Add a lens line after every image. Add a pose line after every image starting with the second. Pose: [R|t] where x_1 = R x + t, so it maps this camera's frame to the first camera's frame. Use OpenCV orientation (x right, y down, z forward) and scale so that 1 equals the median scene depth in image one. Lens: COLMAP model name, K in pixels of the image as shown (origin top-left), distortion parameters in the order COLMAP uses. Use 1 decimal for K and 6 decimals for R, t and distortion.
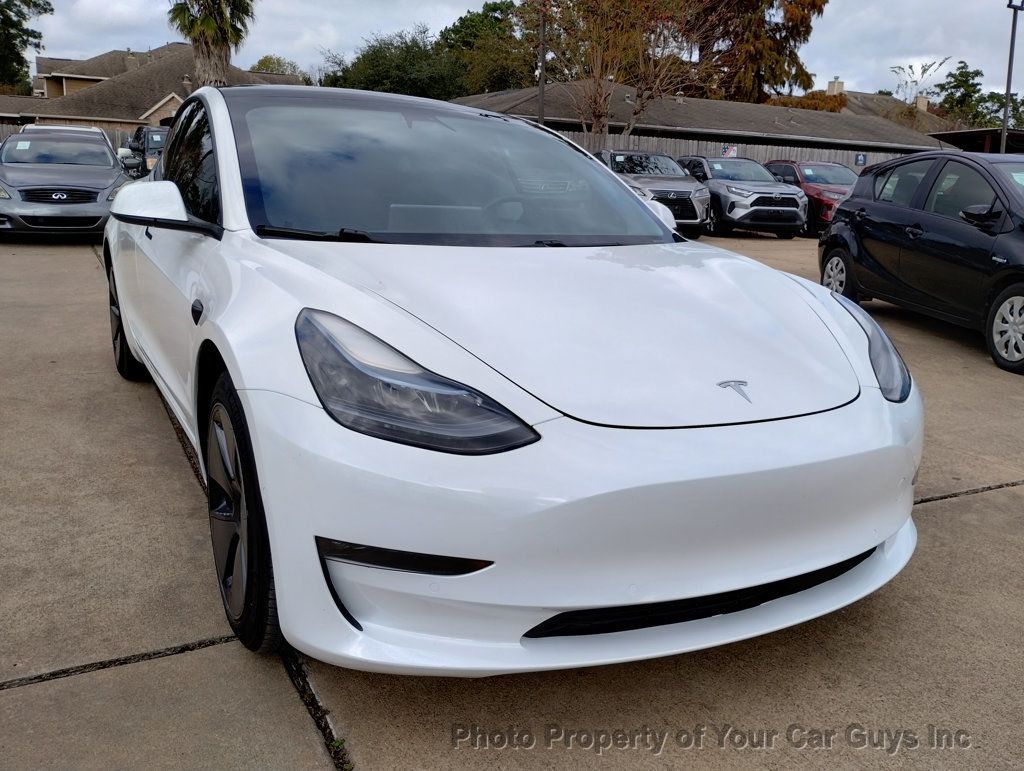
lens RADIAL K [[848.4, 0, 523.8], [0, 848.4, 390.3], [0, 0, 1]] dist [0.049947, -0.060422]
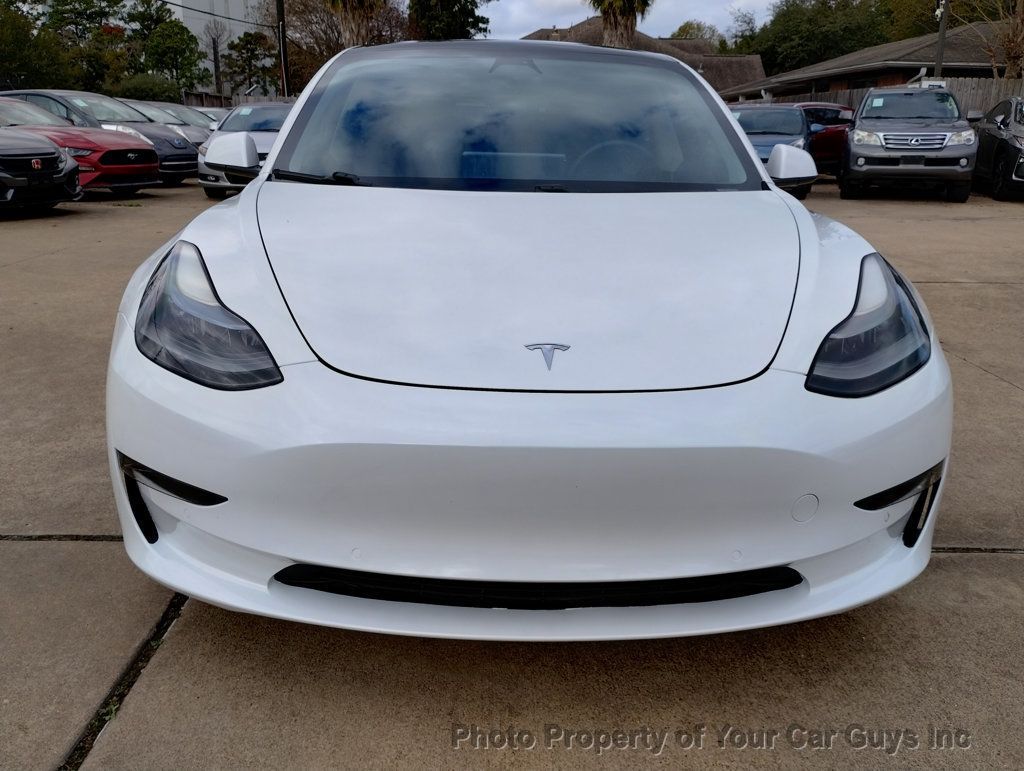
lens RADIAL K [[840.8, 0, 503.5], [0, 840.8, 387.0], [0, 0, 1]] dist [0.065036, -0.091433]
pose [[0.888165, 0.107461, -0.446782, 0.047734], [-0.091009, 0.994148, 0.058196, -0.001031], [0.450421, -0.011027, 0.892748, 0.018490]]
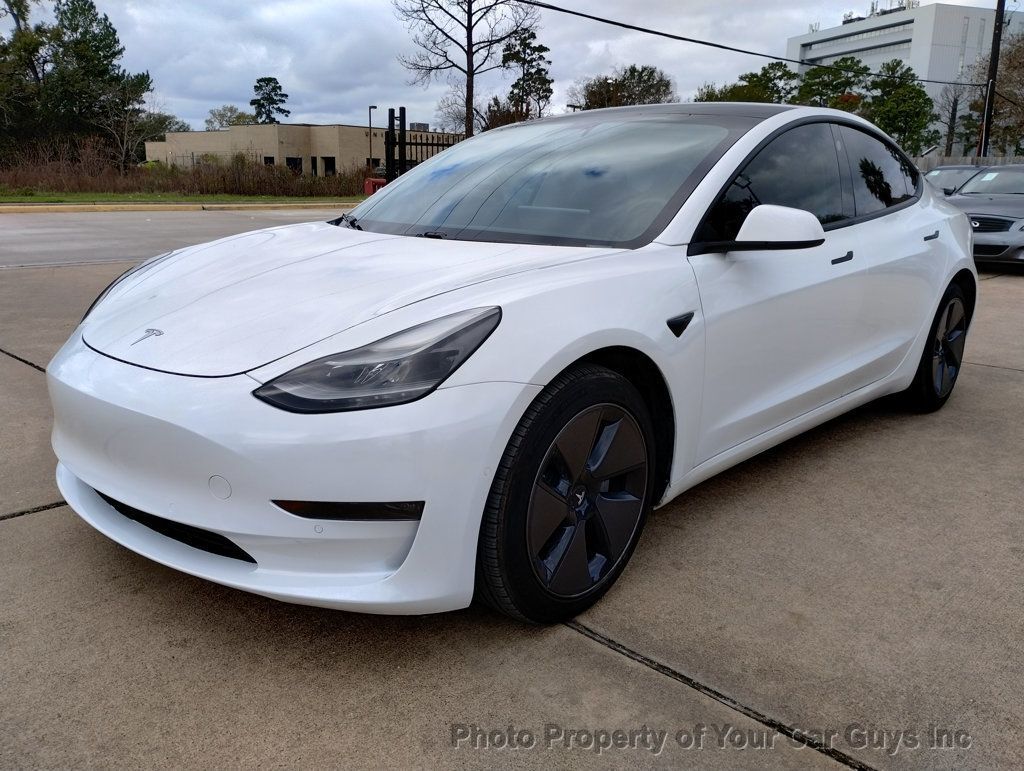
lens RADIAL K [[832.2, 0, 525.3], [0, 832.2, 384.2], [0, 0, 1]] dist [0.061664, -0.076480]
pose [[0.330927, 0.191616, -0.923997, 0.124391], [-0.234596, 0.965132, 0.116126, -0.016057], [0.914031, 0.178337, 0.364341, 0.086216]]
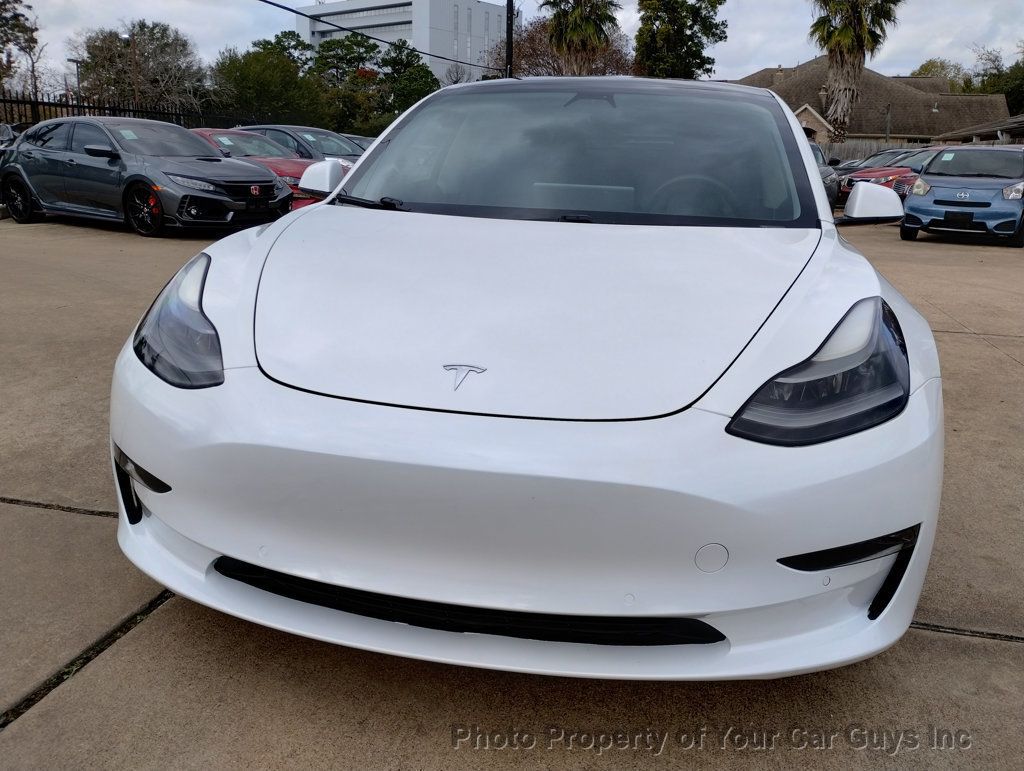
lens RADIAL K [[832.2, 0, 525.3], [0, 832.2, 384.2], [0, 0, 1]] dist [0.061664, -0.076480]
pose [[0.763599, 0.149959, -0.628036, 0.067023], [-0.157664, 0.986518, 0.043860, -0.003160], [0.626146, 0.065527, 0.776947, 0.031331]]
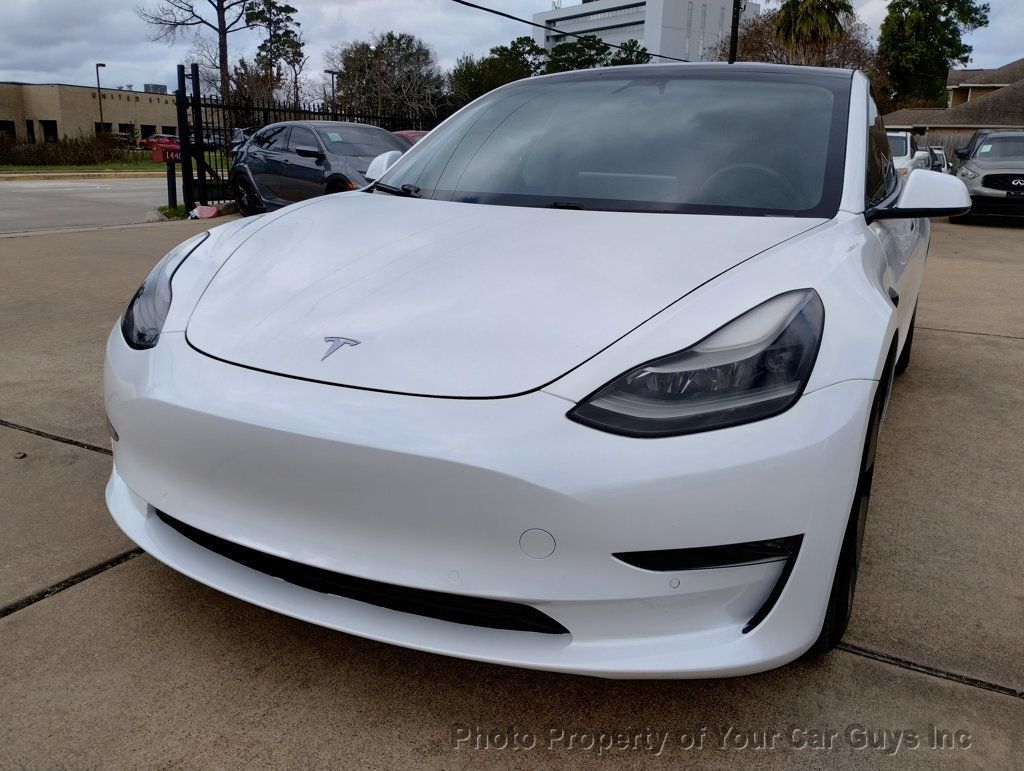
lens RADIAL K [[833.9, 0, 529.3], [0, 833.9, 386.5], [0, 0, 1]] dist [0.058982, -0.070804]
pose [[0.578889, 0.191932, -0.792496, 0.086622], [-0.200935, 0.975509, 0.089480, -0.006429], [0.790261, 0.107441, 0.603277, 0.051312]]
